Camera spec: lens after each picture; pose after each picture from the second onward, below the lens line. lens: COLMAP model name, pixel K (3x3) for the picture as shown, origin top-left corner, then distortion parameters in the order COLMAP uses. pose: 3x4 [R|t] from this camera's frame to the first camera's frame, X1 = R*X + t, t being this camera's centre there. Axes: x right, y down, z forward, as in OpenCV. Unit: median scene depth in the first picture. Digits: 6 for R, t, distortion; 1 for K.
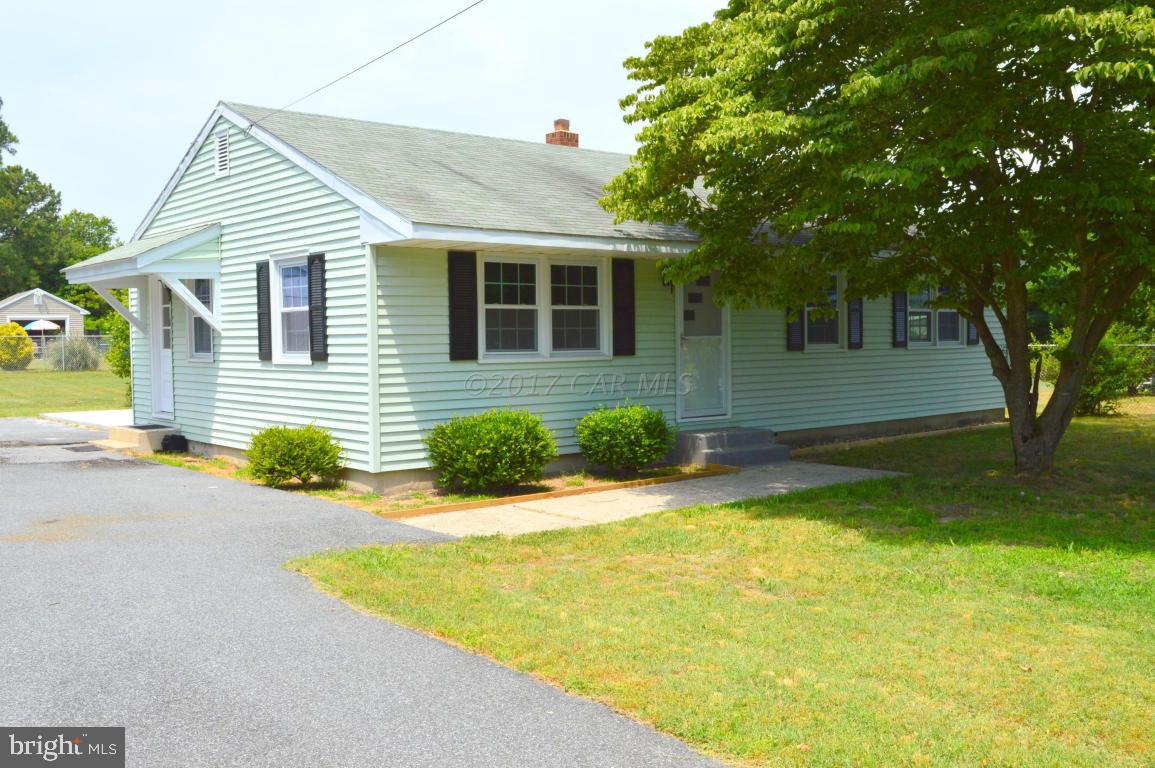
lens RADIAL K [[1146.9, 0, 579.4], [0, 1146.9, 381.6], [0, 0, 1]] dist [-0.037397, 0.000000]
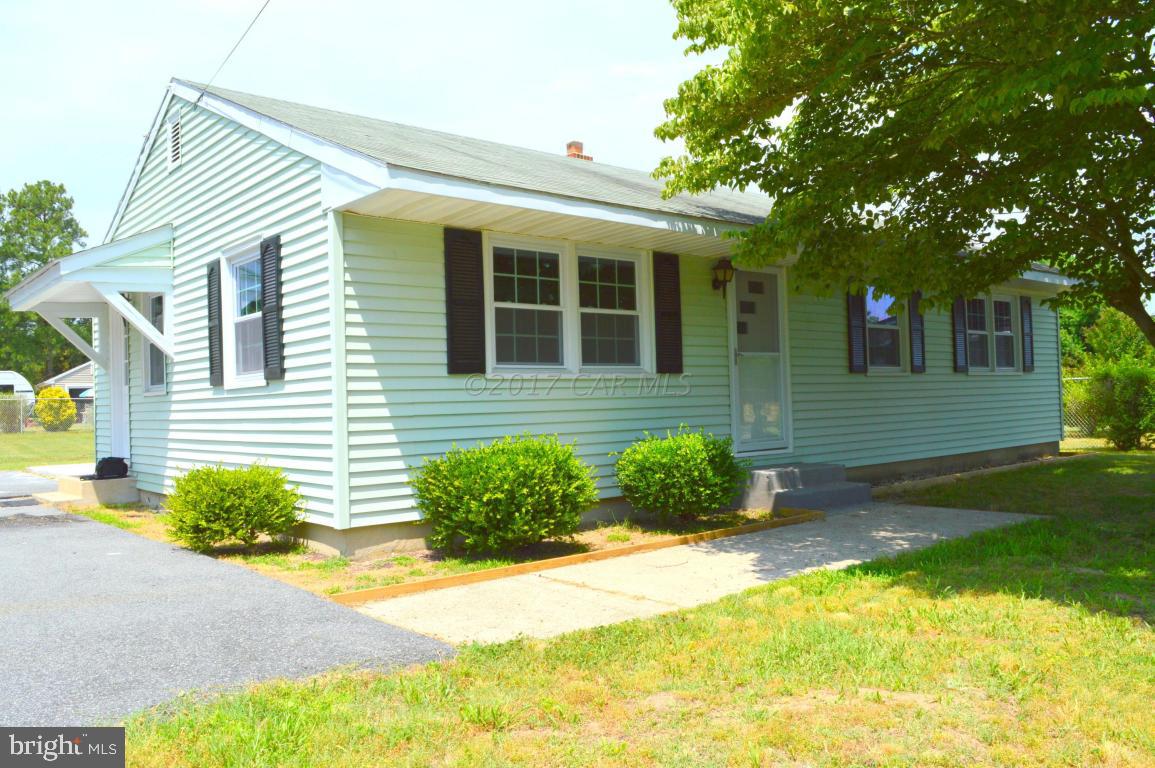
lens RADIAL K [[904.4, 0, 573.6], [0, 904.4, 384.1], [0, 0, 1]] dist [-0.020409, 0.009531]
pose [[0.999846, -0.017352, 0.002581, -0.031542], [0.017484, 0.997668, -0.065978, 0.026535], [-0.001430, 0.066013, 0.997818, 0.395071]]
